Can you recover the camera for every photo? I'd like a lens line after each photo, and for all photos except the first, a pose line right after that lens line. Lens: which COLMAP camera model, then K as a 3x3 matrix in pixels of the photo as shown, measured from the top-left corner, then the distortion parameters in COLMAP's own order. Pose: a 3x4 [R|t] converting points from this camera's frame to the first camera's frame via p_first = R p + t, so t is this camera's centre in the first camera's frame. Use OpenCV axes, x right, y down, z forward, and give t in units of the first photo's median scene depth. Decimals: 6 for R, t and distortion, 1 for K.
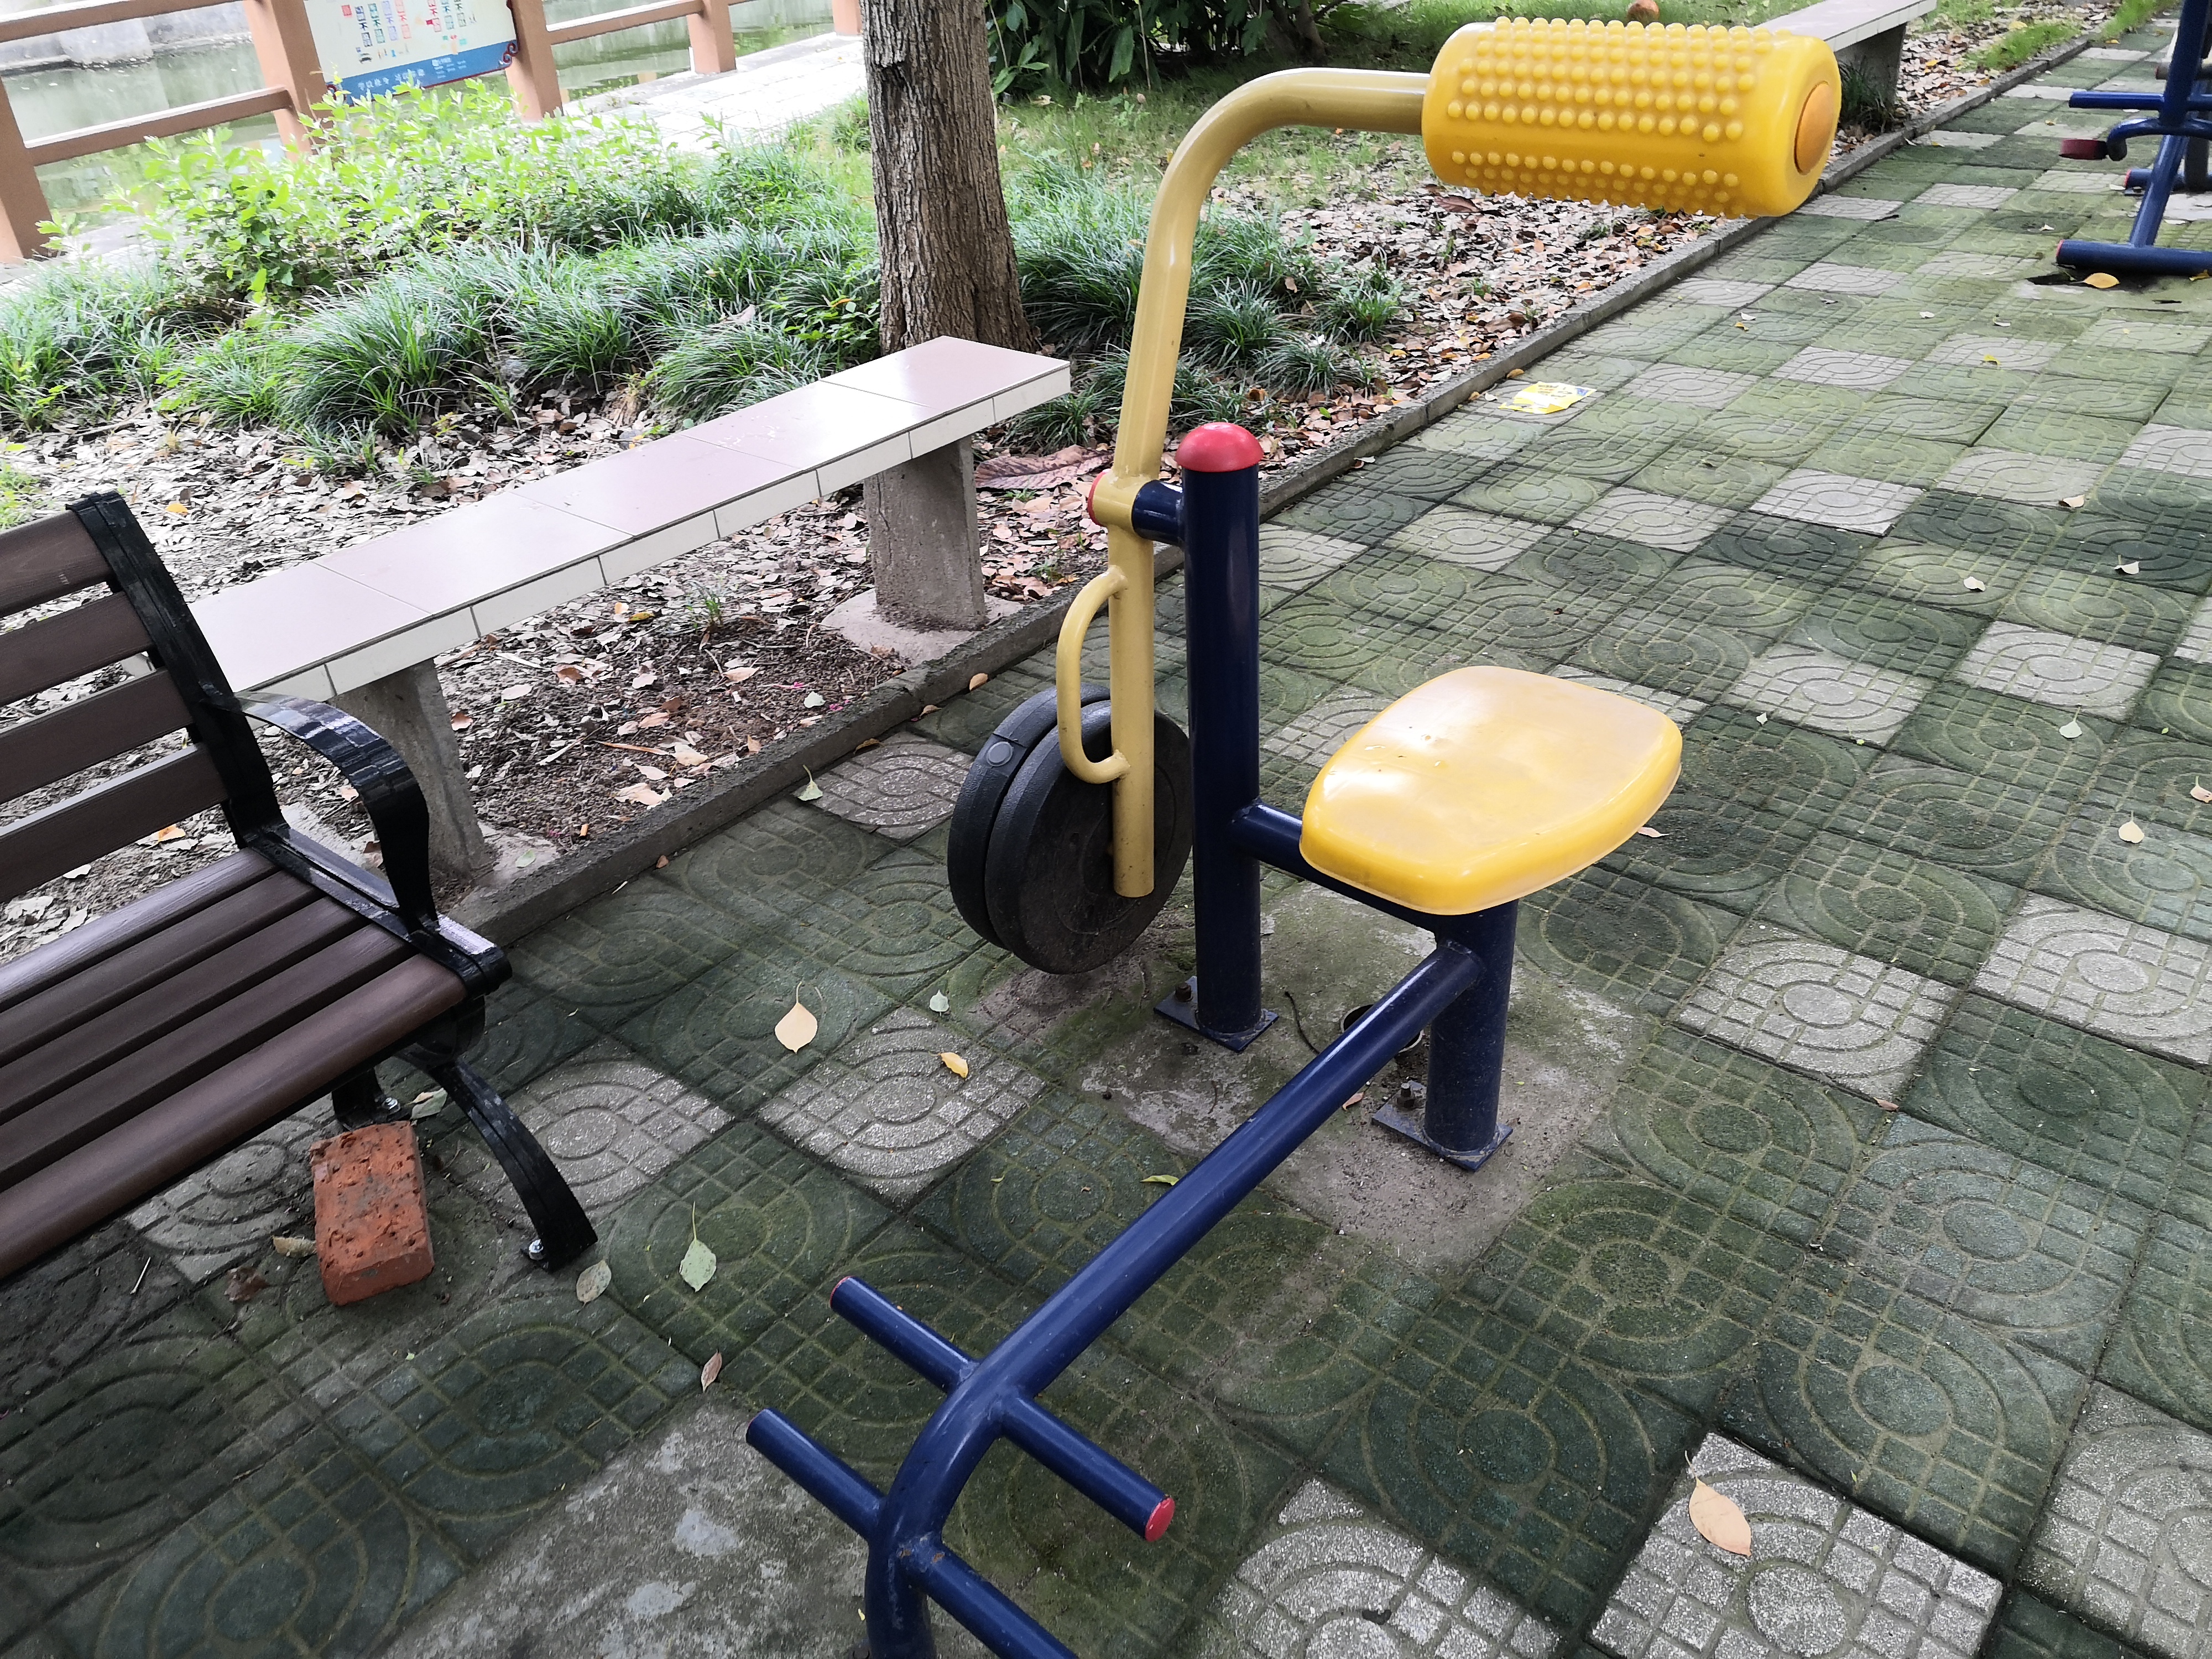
lens RADIAL K [[1696.7, 0, 1078.2], [0, 1696.7, 839.9], [0, 0, 1]] dist [0.084696, -0.099195]
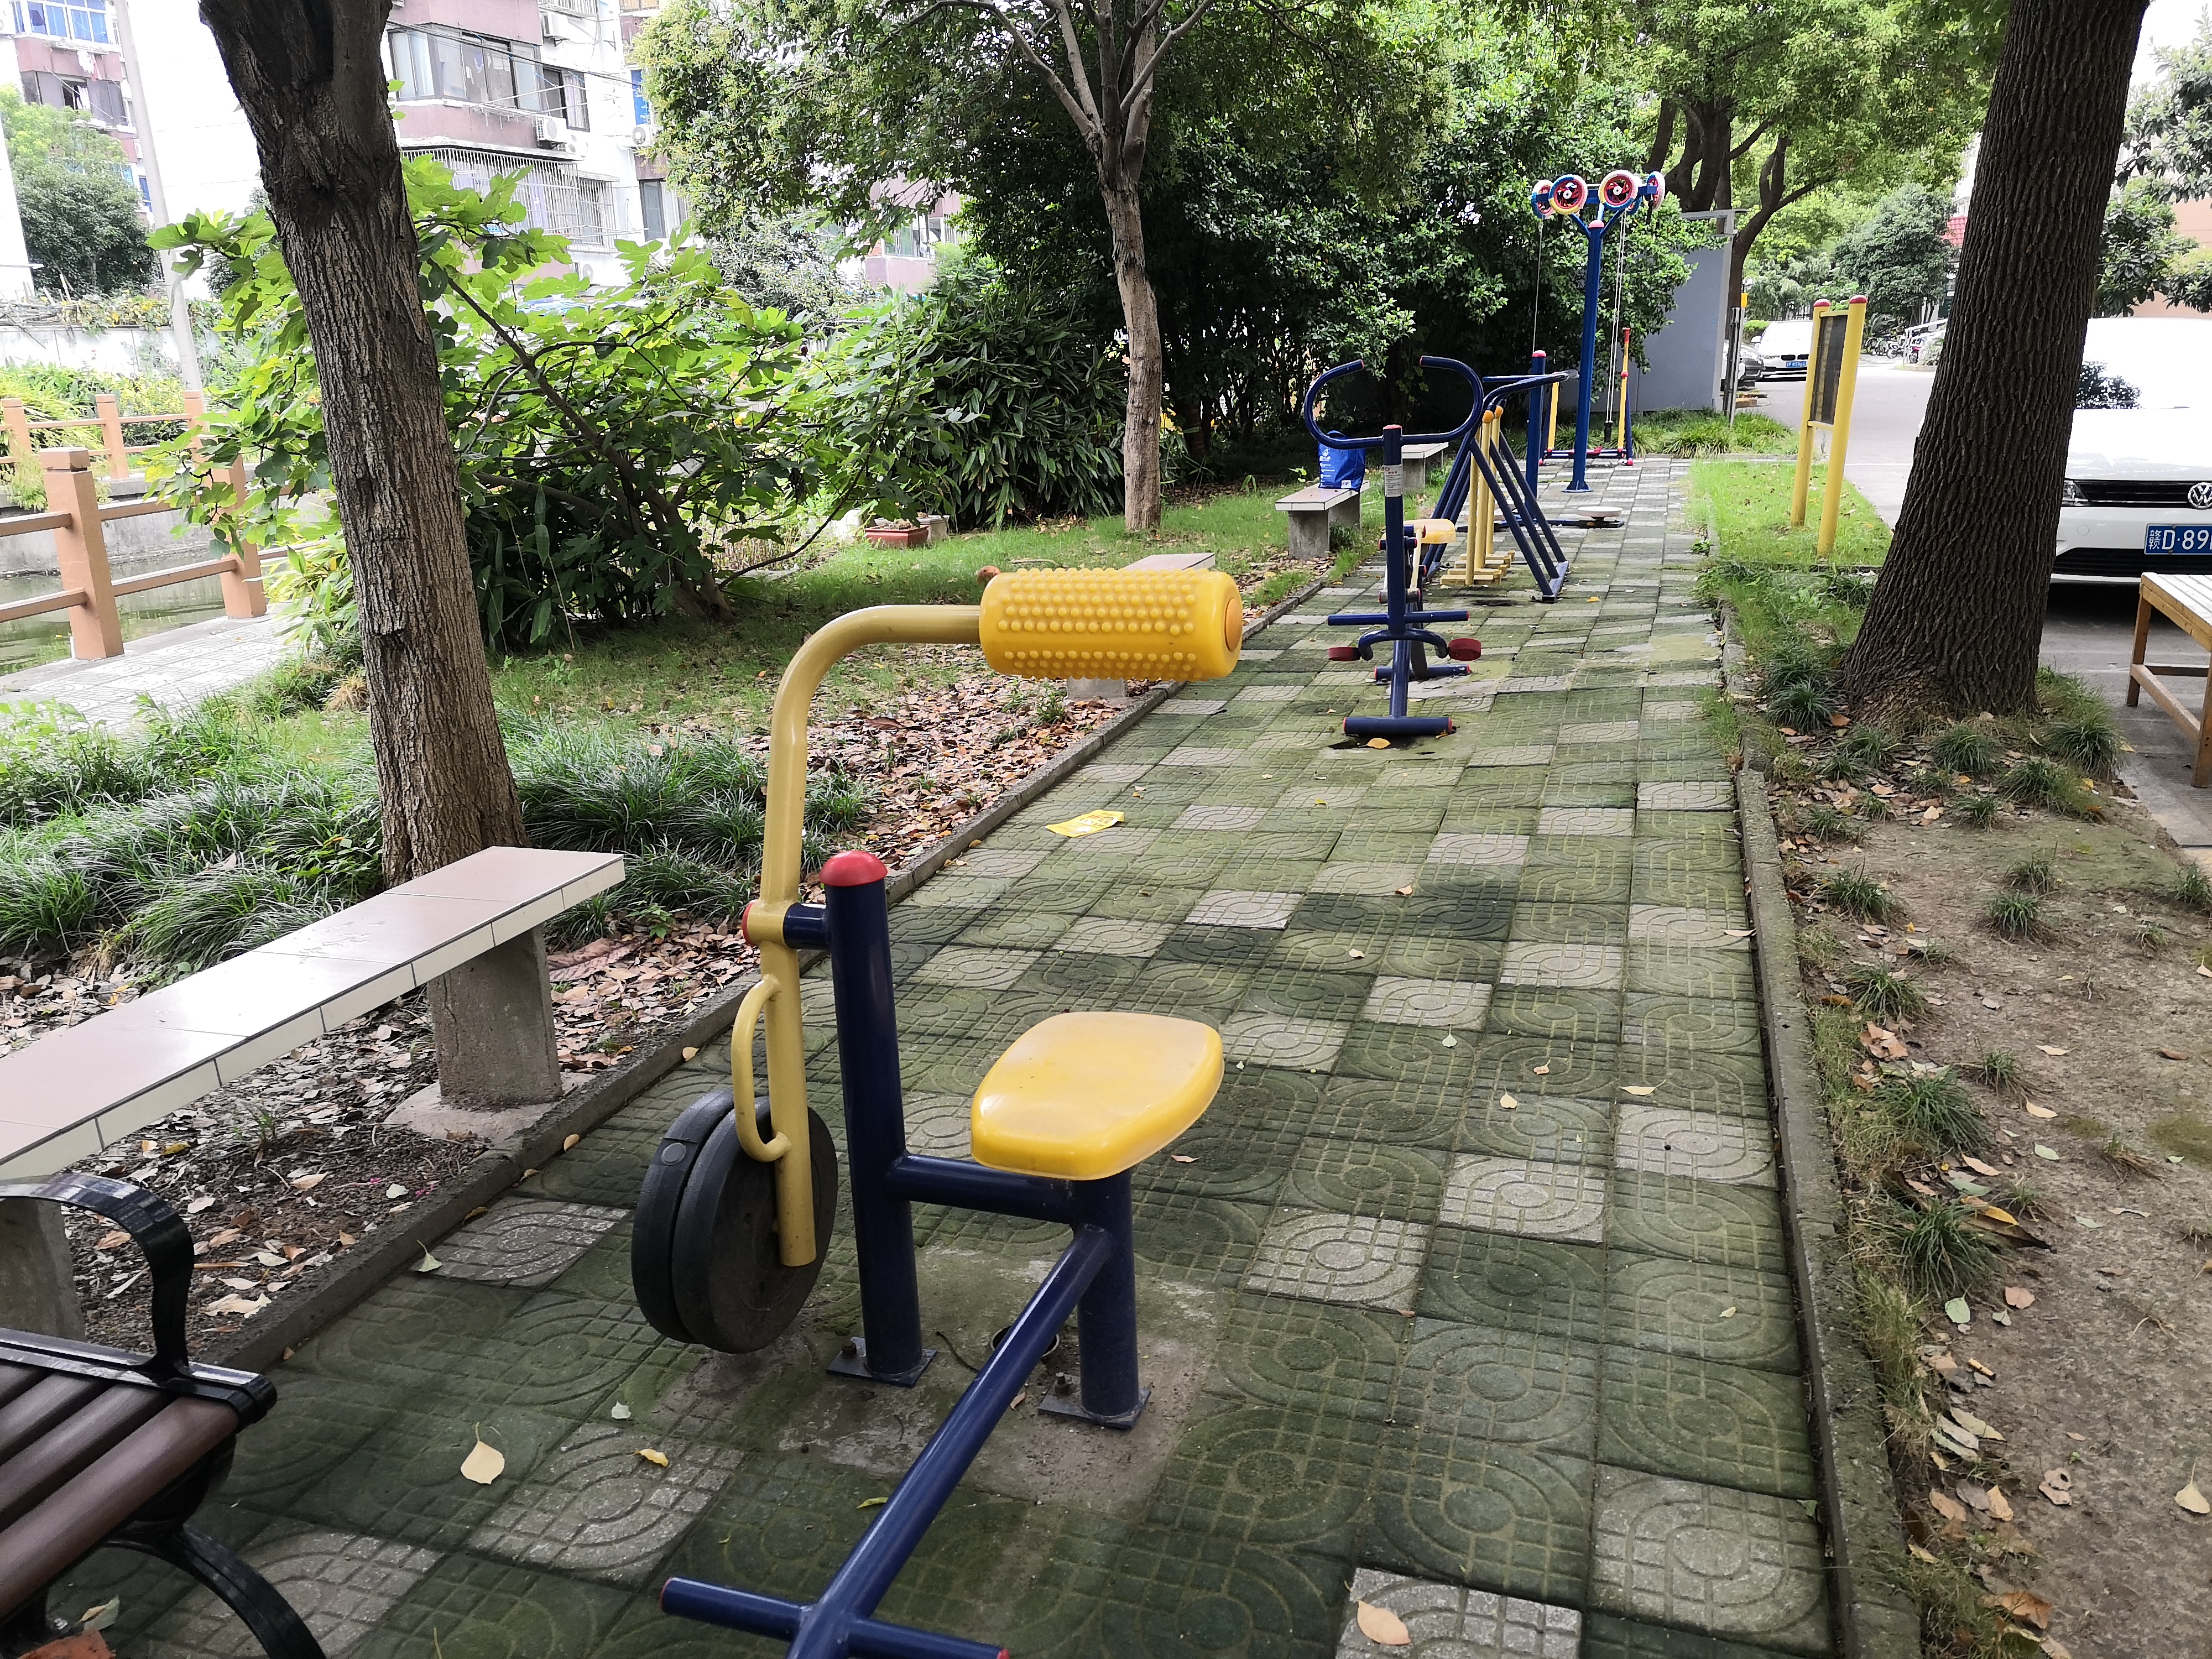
lens RADIAL K [[1696.7, 0, 1093.6], [0, 1696.7, 824.5], [0, 0, 1]] dist [0.084696, -0.099195]
pose [[0.932756, -0.084499, 0.350467, -0.142017], [0.186743, 0.944802, -0.269215, 0.087224], [-0.308373, 0.316560, 0.897048, -0.167921]]
